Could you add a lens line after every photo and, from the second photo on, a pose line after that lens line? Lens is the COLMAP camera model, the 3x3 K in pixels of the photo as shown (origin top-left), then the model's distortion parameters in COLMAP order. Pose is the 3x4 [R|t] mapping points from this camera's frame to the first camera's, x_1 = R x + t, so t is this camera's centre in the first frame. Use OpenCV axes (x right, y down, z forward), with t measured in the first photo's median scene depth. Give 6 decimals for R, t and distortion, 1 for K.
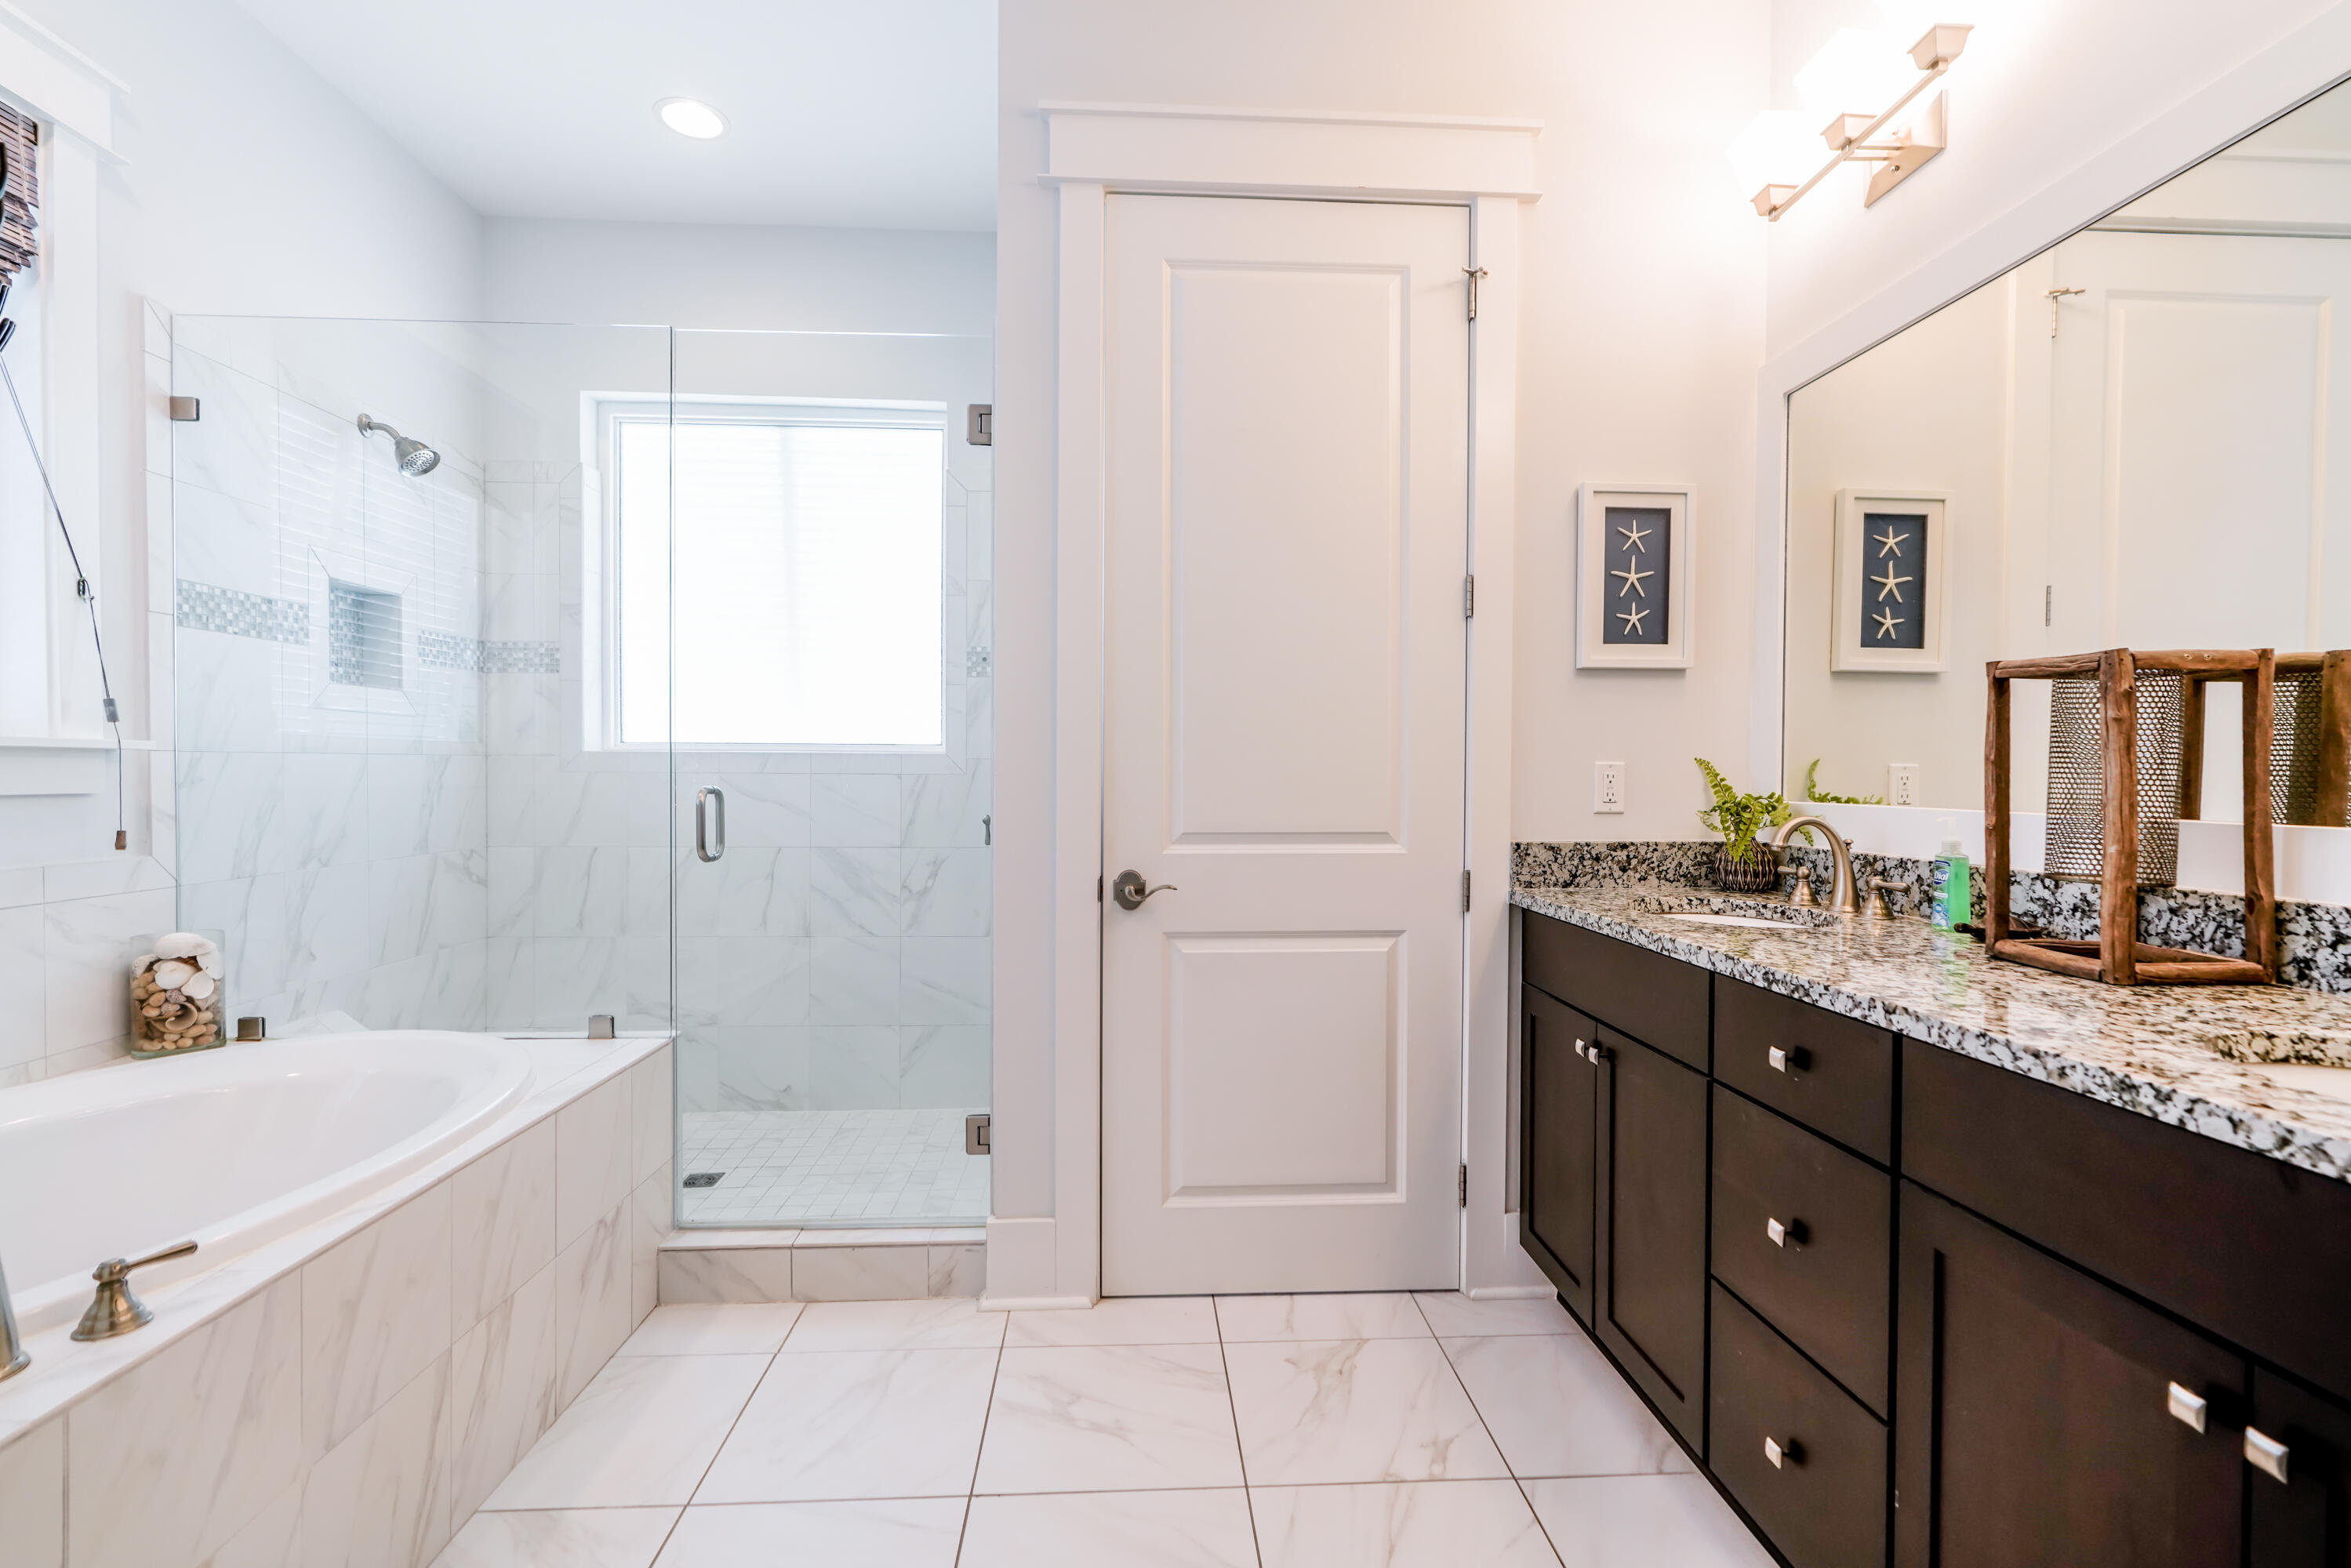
lens RADIAL K [[1065.4, 0, 1172.2], [0, 1065.4, 786.0], [0, 0, 1]] dist [-0.009100, 0.004484]
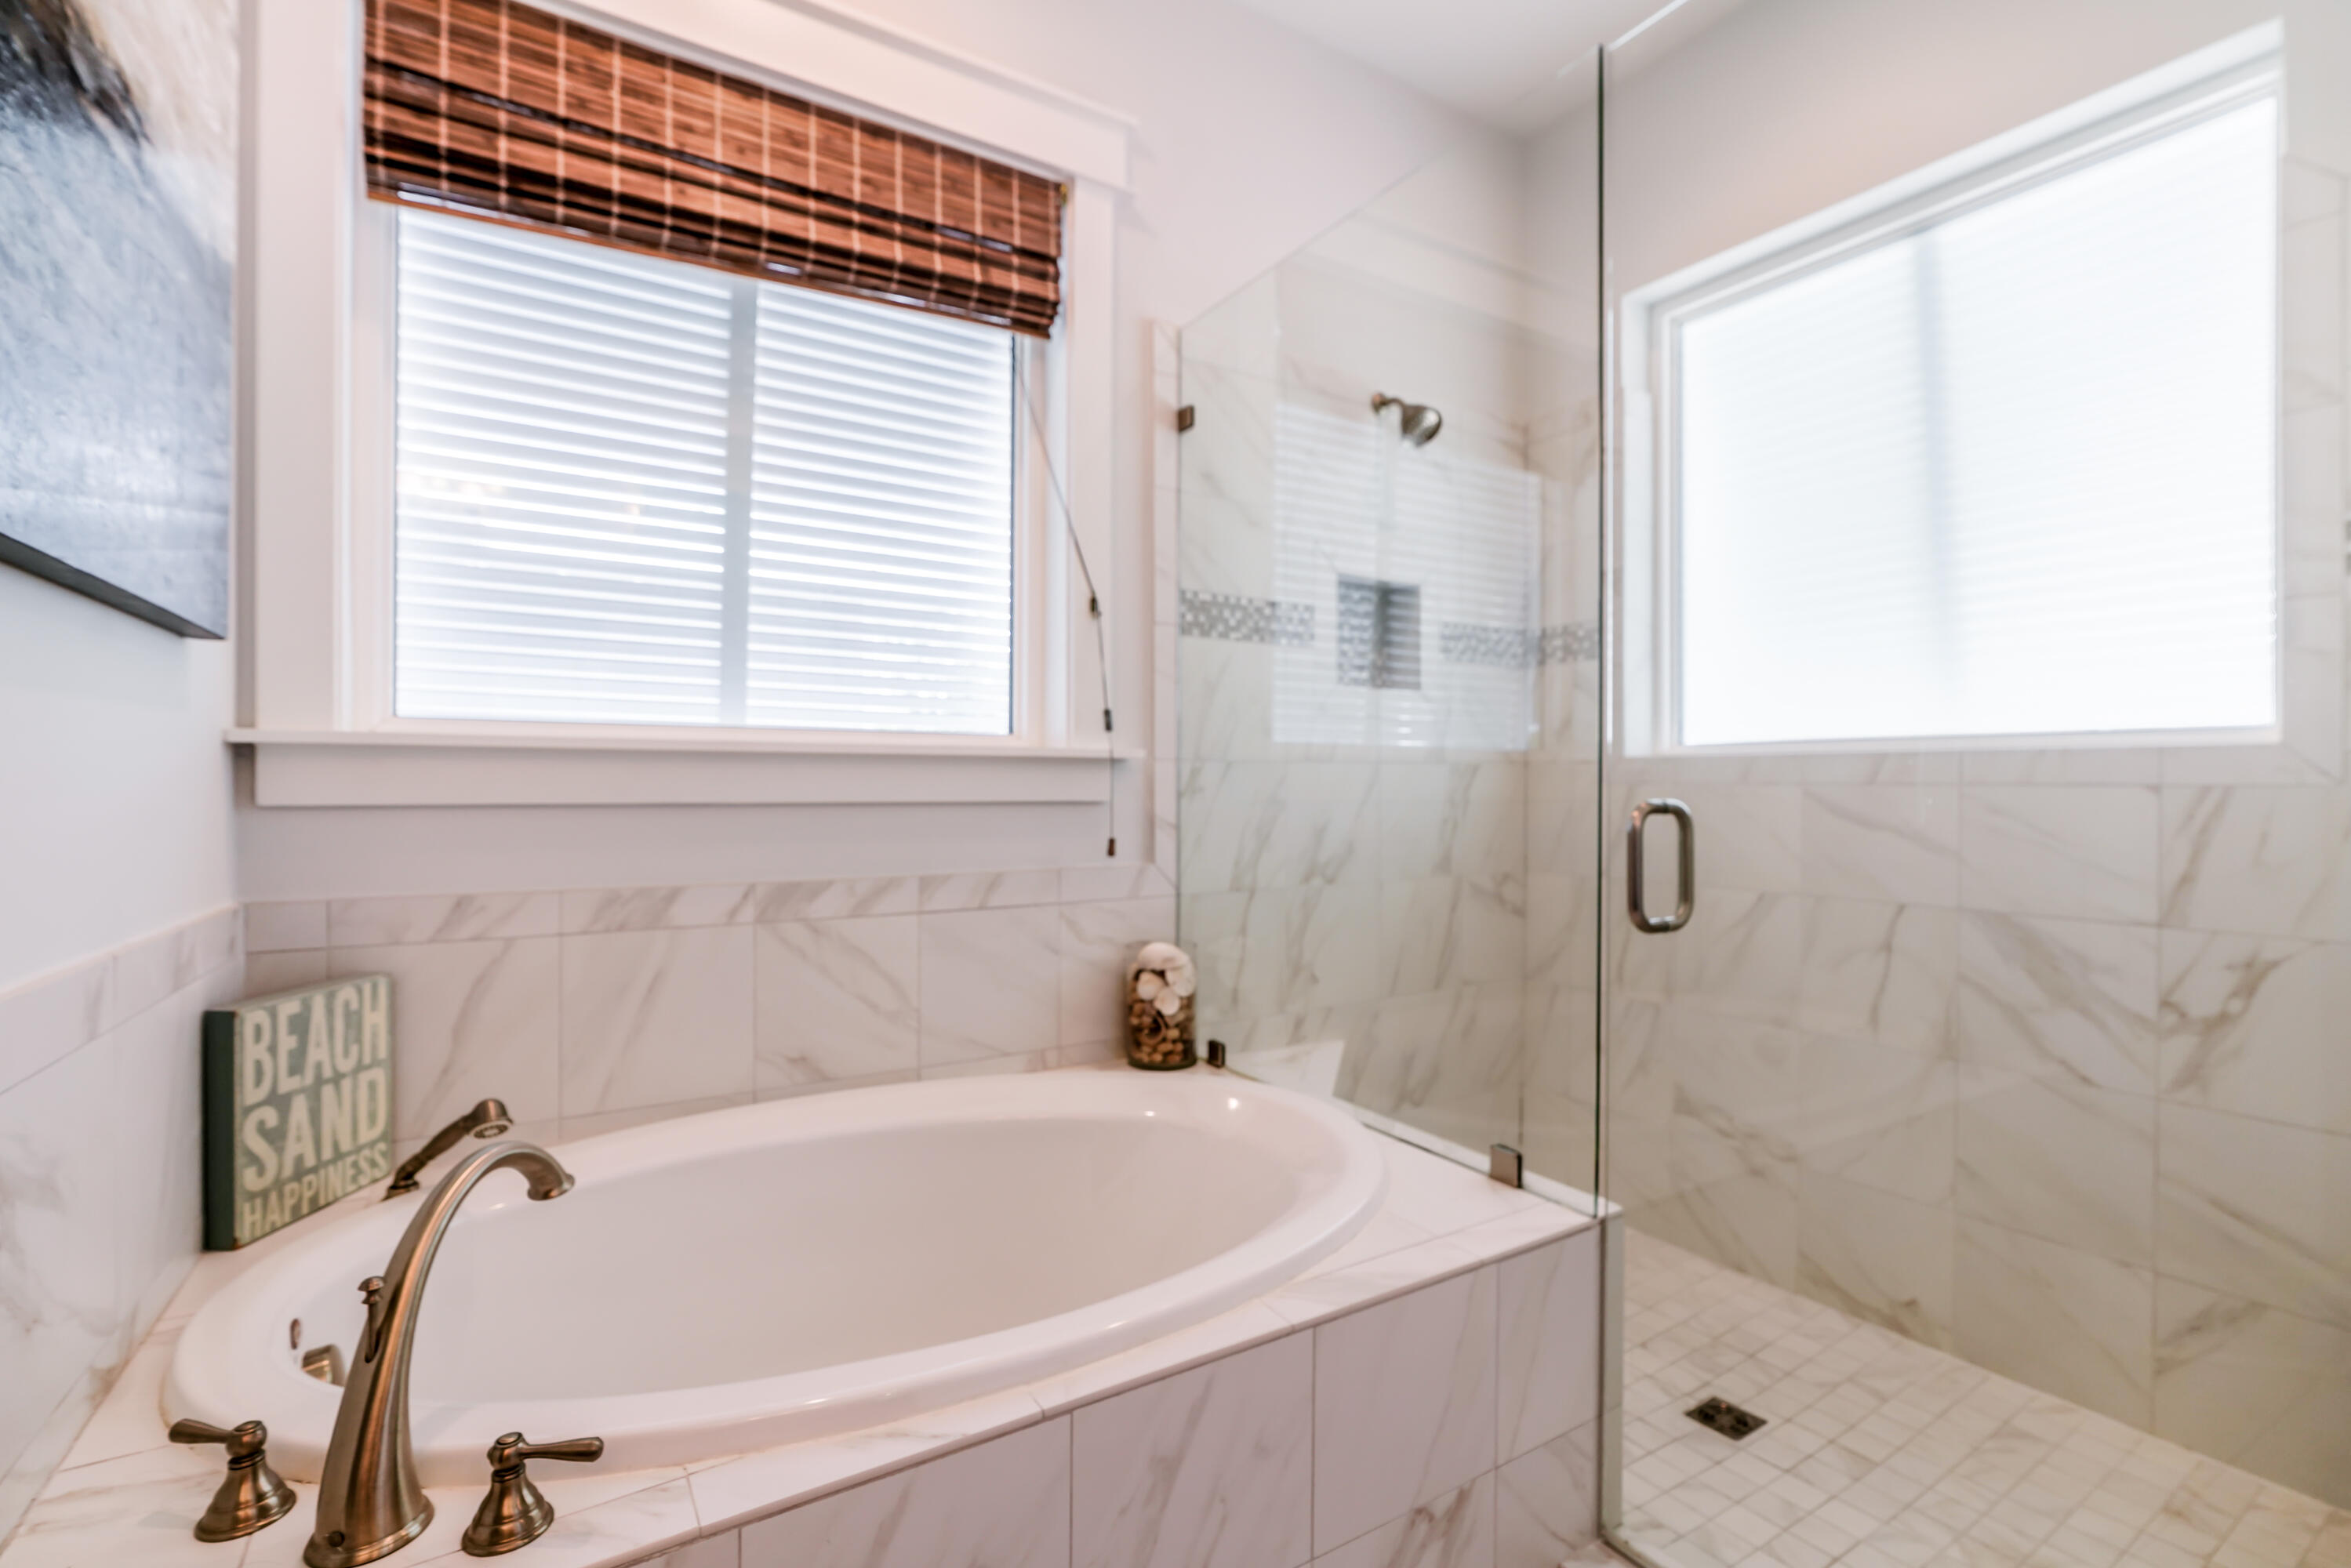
lens RADIAL K [[1065.4, 0, 1172.1], [0, 1065.4, 778.7], [0, 0, 1]] dist [-0.009100, 0.004484]
pose [[0.495512, -0.005637, -0.868583, -0.066126], [-0.014187, 0.999793, -0.014582, -0.000853], [0.868485, 0.019549, 0.495330, 0.501257]]
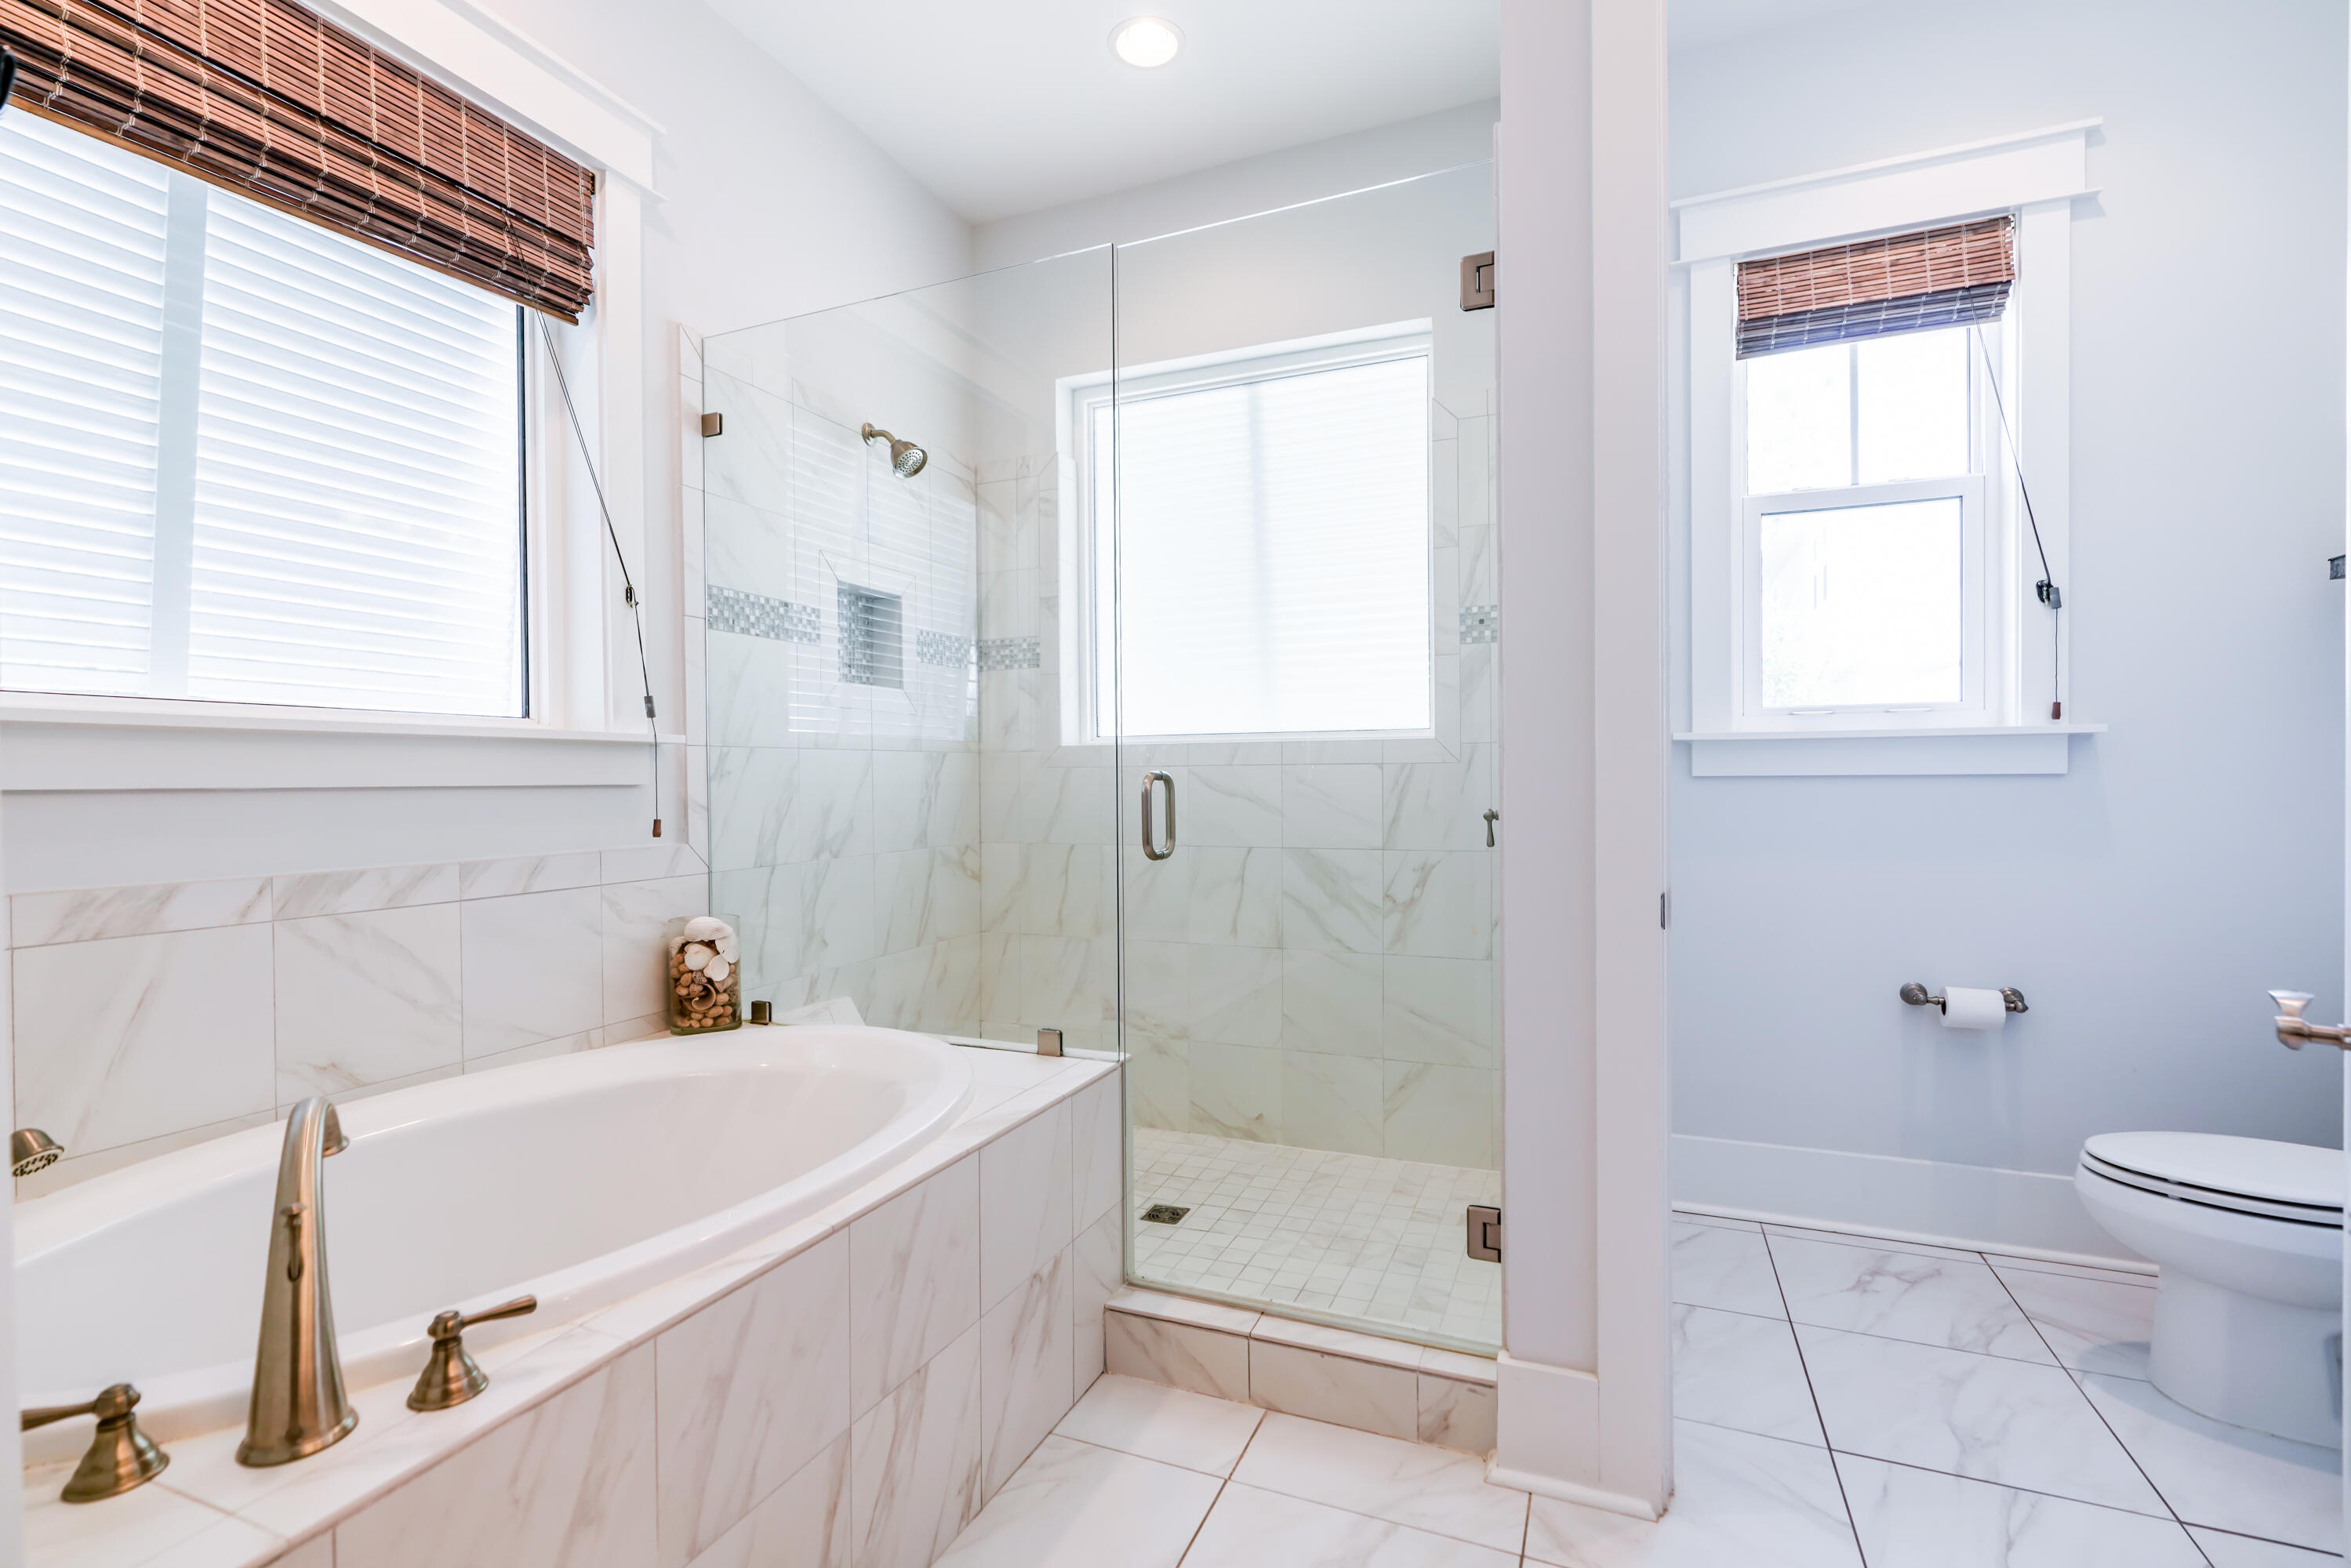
lens RADIAL K [[1065.4, 0, 1168.1], [0, 1065.4, 788.6], [0, 0, 1]] dist [-0.009100, 0.004484]
pose [[0.899195, -0.008491, -0.437466, -0.055021], [0.006659, 0.999961, -0.005723, 0.019273], [0.437498, 0.002233, 0.899217, 0.242708]]
